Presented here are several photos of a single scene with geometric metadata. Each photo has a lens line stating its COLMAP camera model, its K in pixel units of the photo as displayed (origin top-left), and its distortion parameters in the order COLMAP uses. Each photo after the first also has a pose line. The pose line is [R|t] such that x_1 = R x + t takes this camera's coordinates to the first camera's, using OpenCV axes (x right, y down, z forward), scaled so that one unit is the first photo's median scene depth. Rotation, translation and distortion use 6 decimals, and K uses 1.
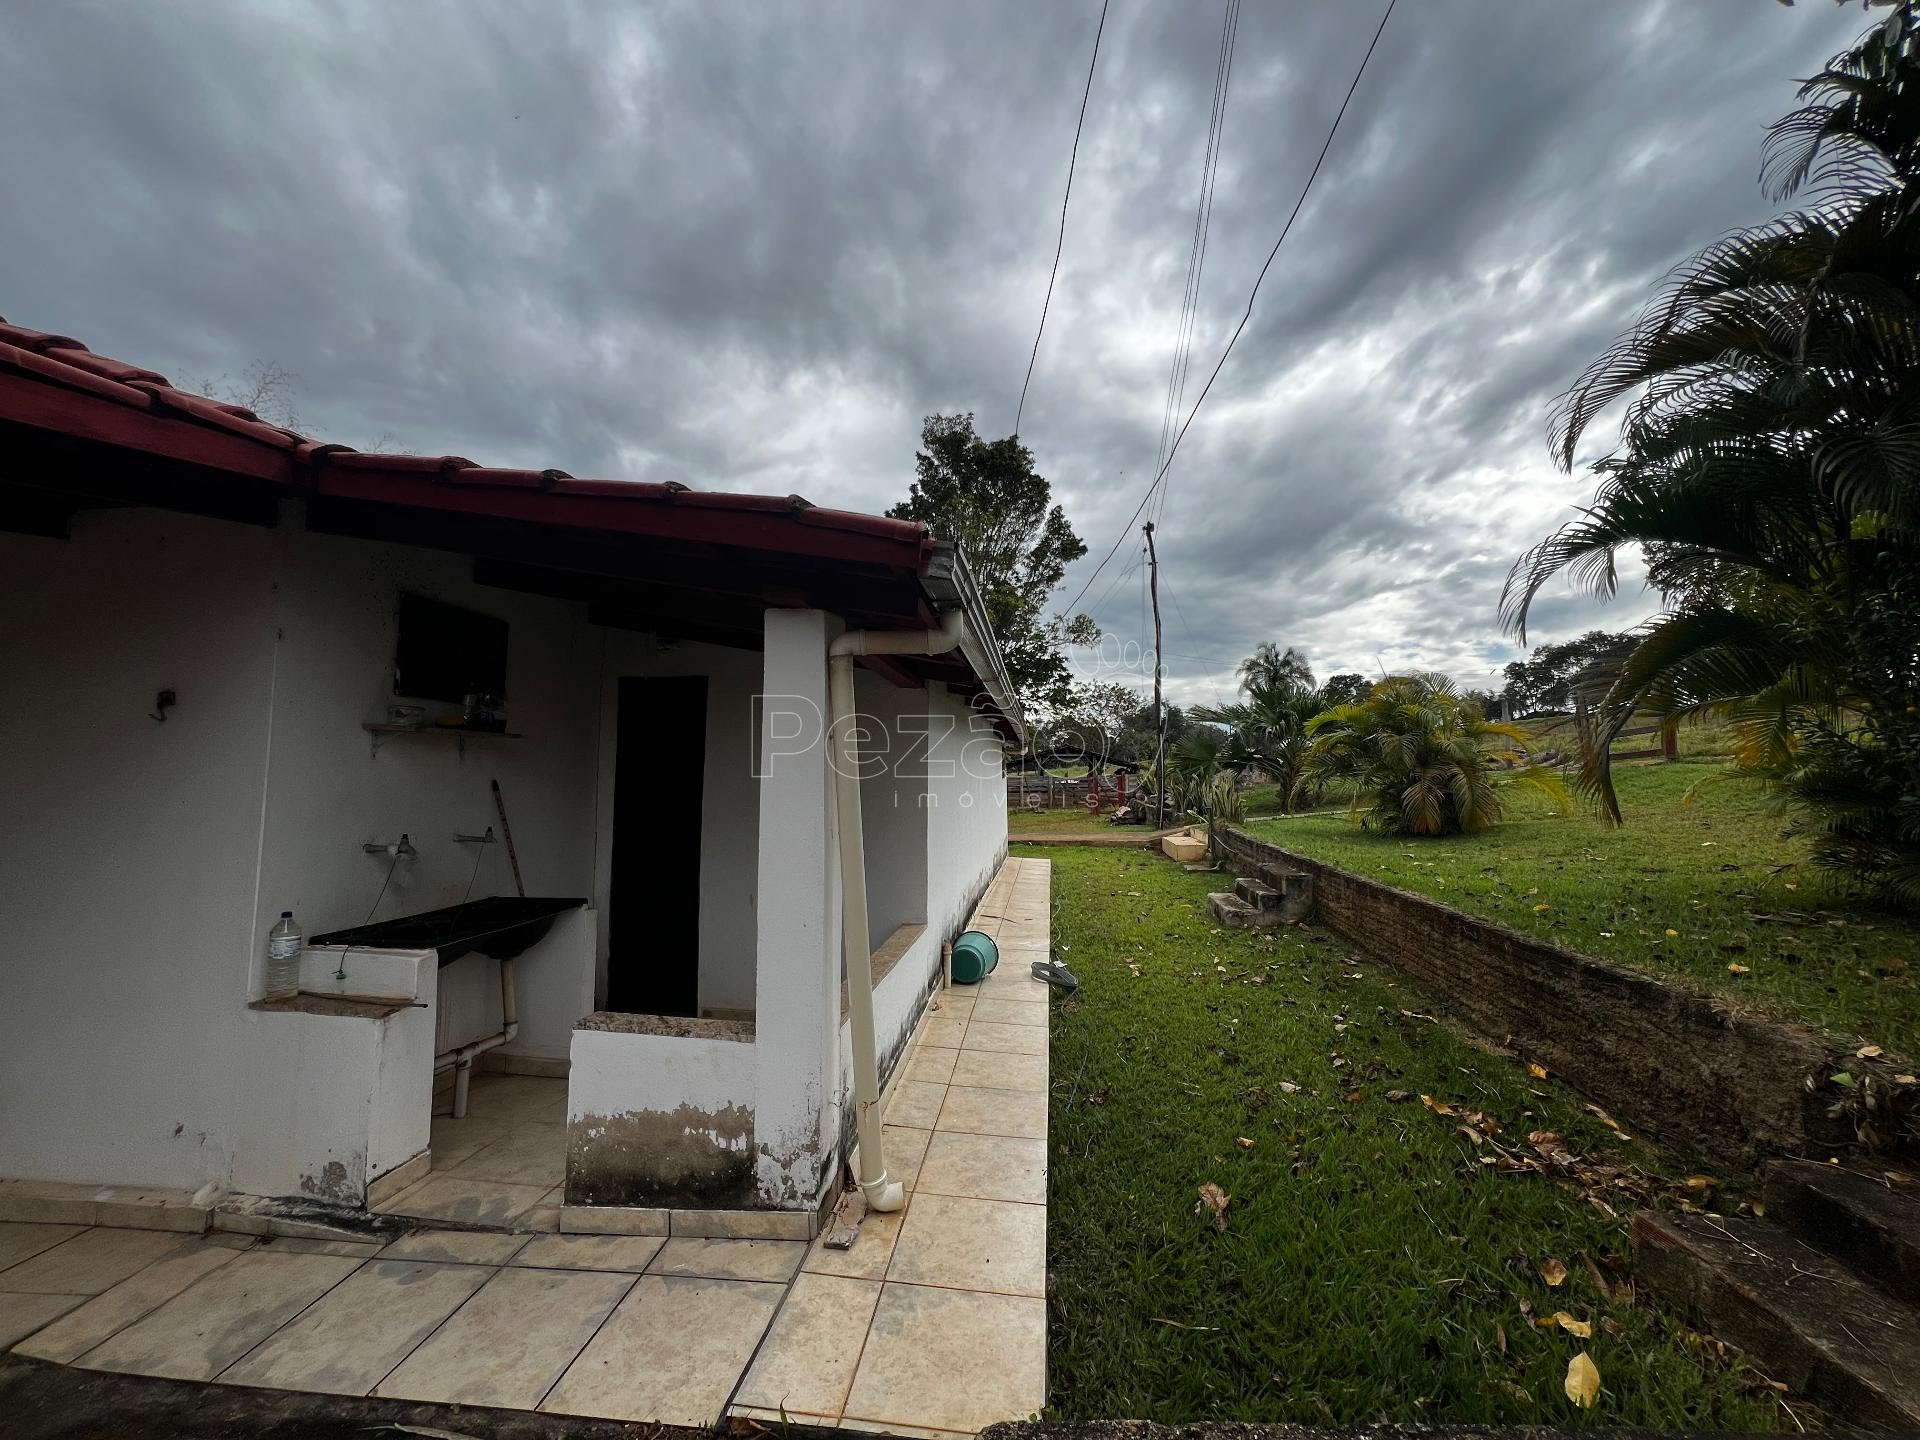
lens RADIAL K [[774.8, 0, 963.8], [0, 774.8, 714.5], [0, 0, 1]] dist [0.003745, -0.000685]
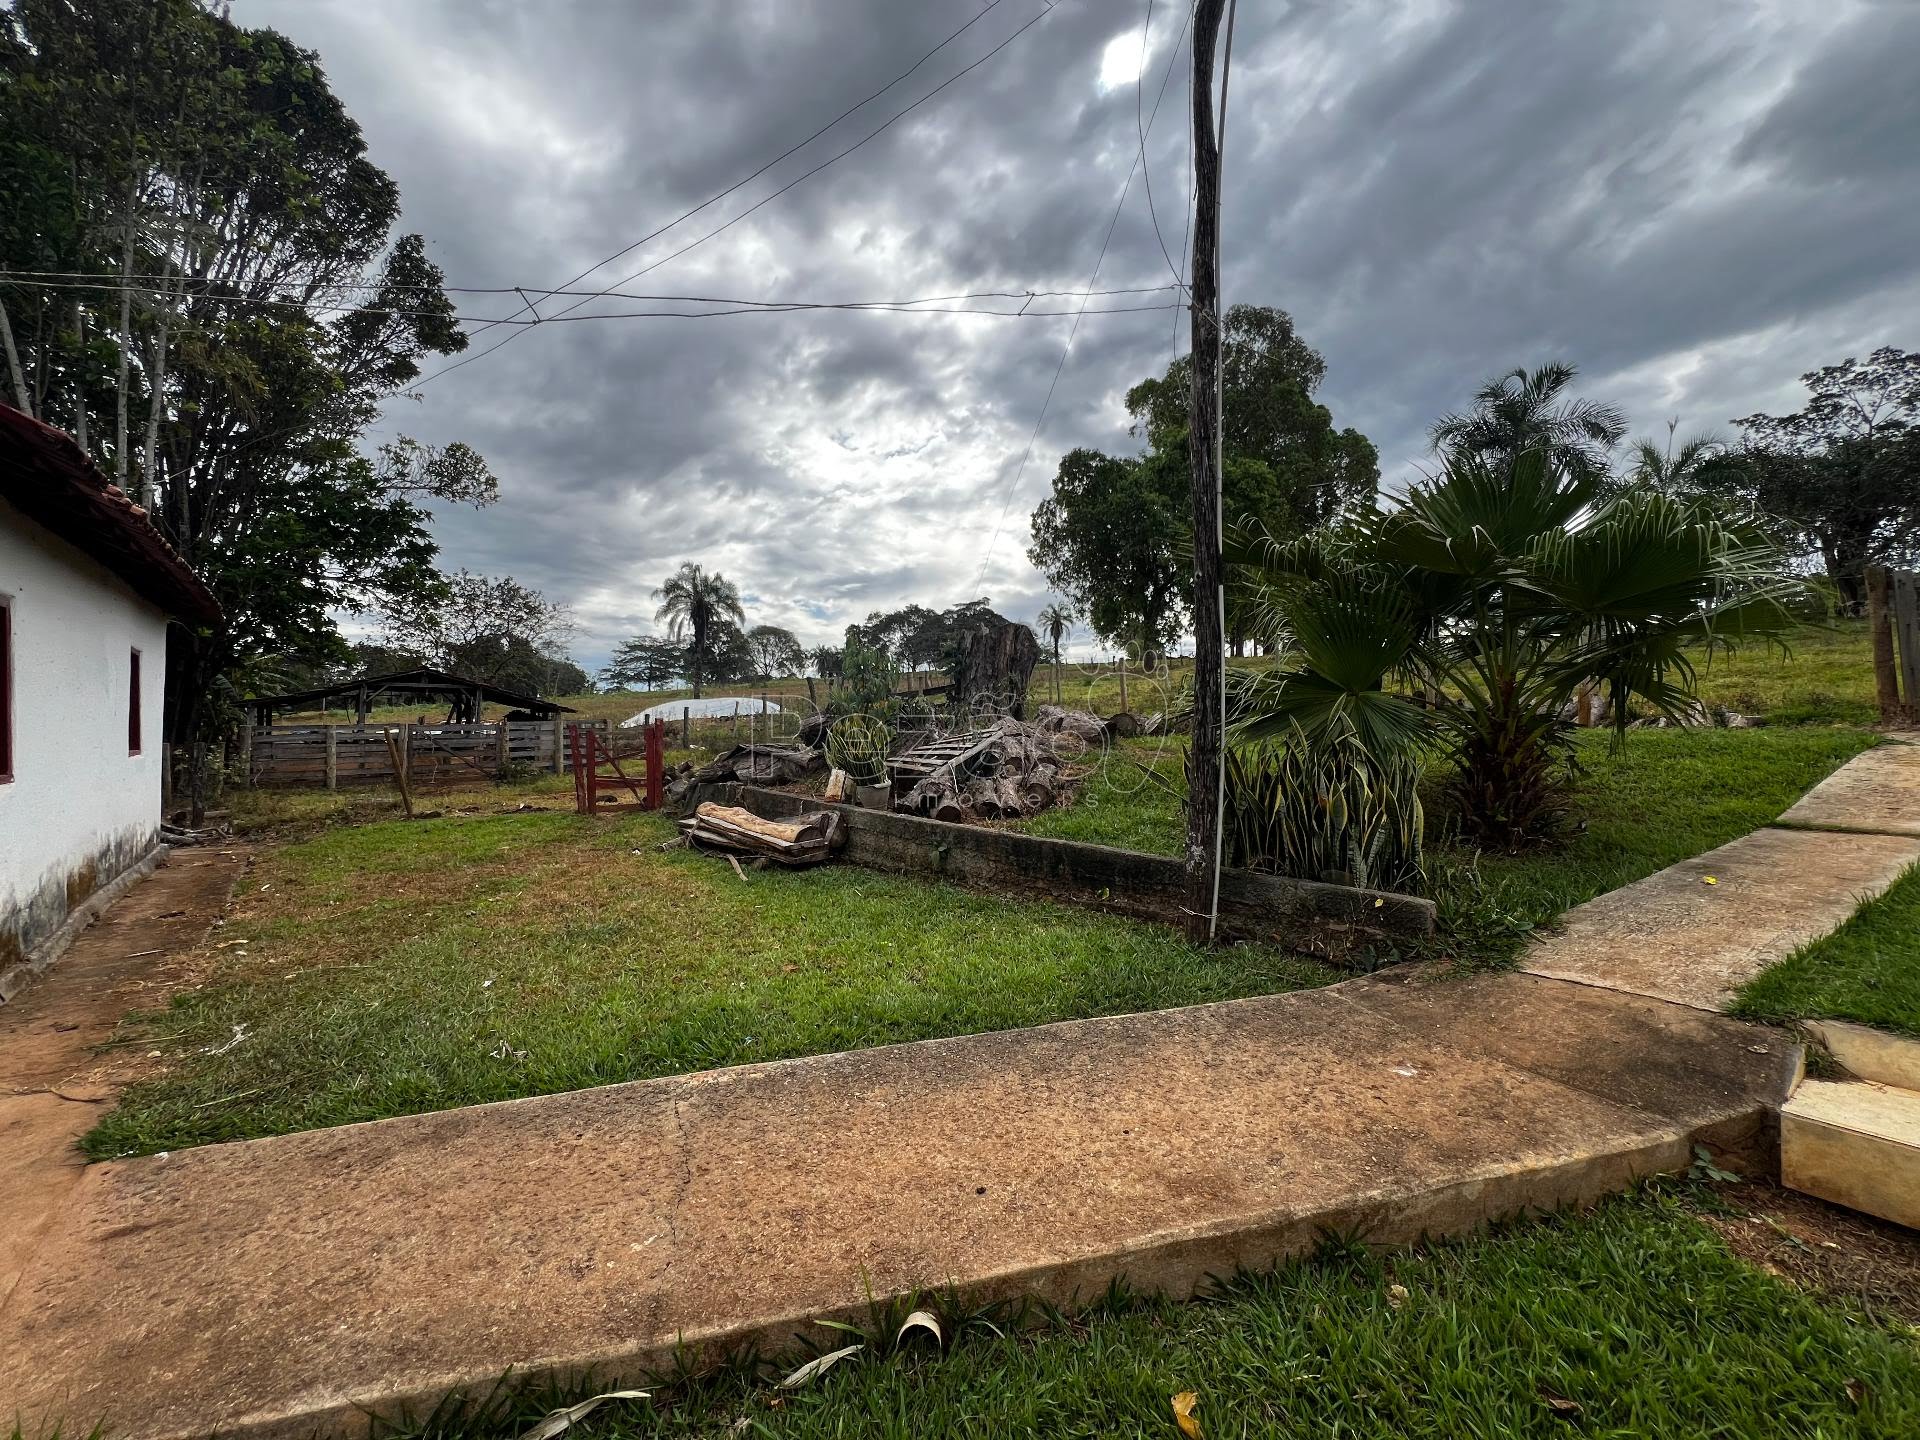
lens RADIAL K [[774.8, 0, 954.9], [0, 774.8, 721.6], [0, 0, 1]] dist [0.003745, -0.000685]
pose [[0.703117, 0.009525, 0.711011, 0.001747], [-0.067635, 0.996273, 0.053538, 0.020804], [-0.707850, -0.085732, 0.701140, 0.300605]]
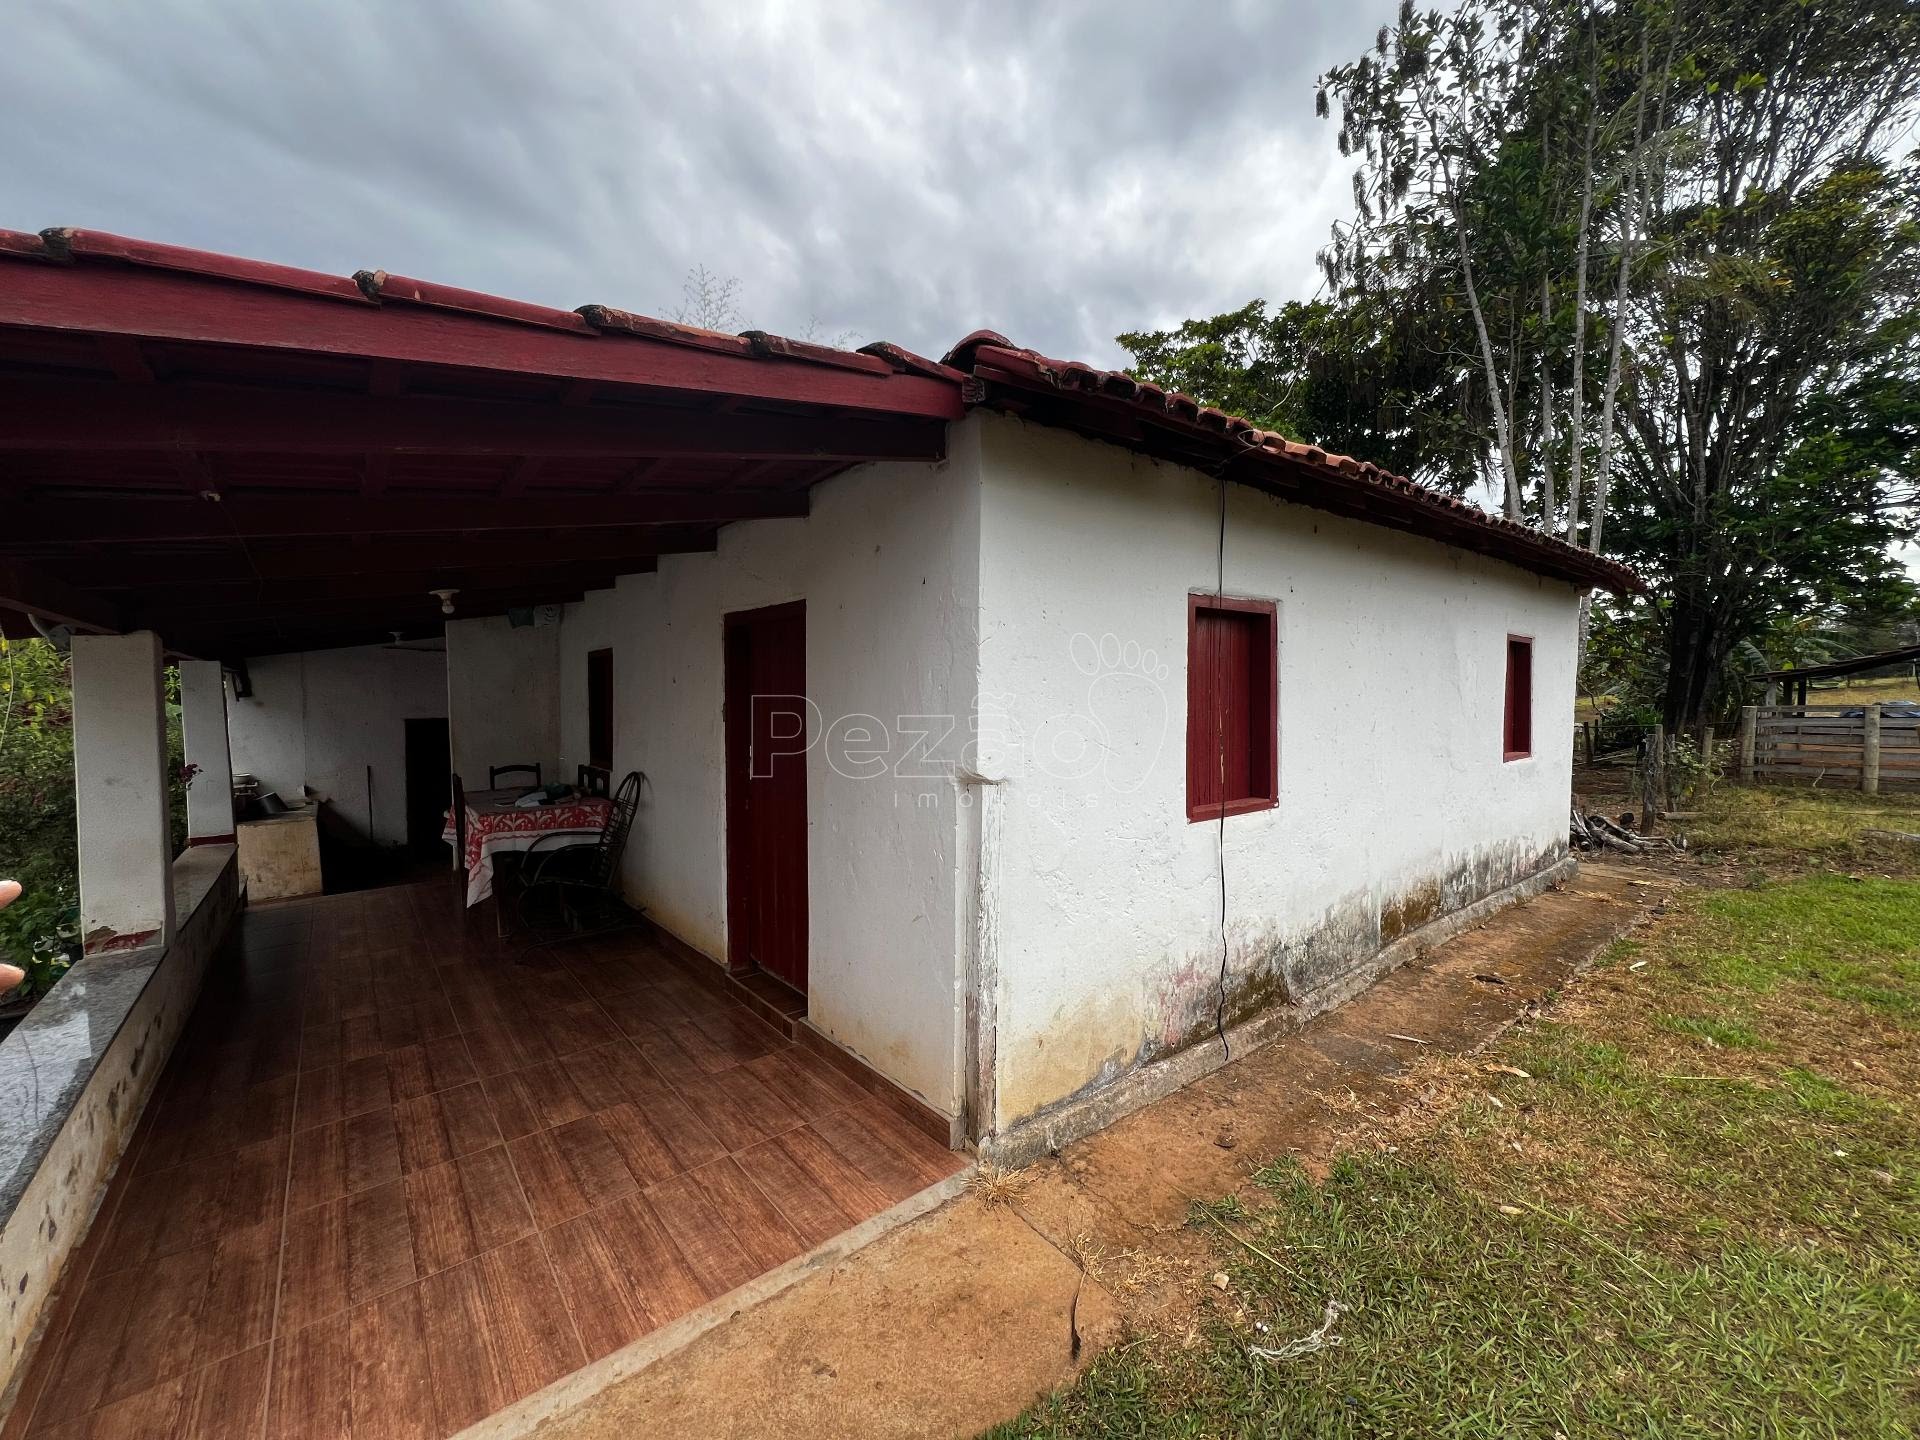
lens RADIAL K [[774.8, 0, 962.0], [0, 774.8, 720.3], [0, 0, 1]] dist [0.003745, -0.000685]
pose [[0.710161, 0.026601, -0.703536, 0.023243], [0.061155, 0.993178, 0.099283, 0.020861], [0.701378, -0.113531, 0.703690, 0.363207]]
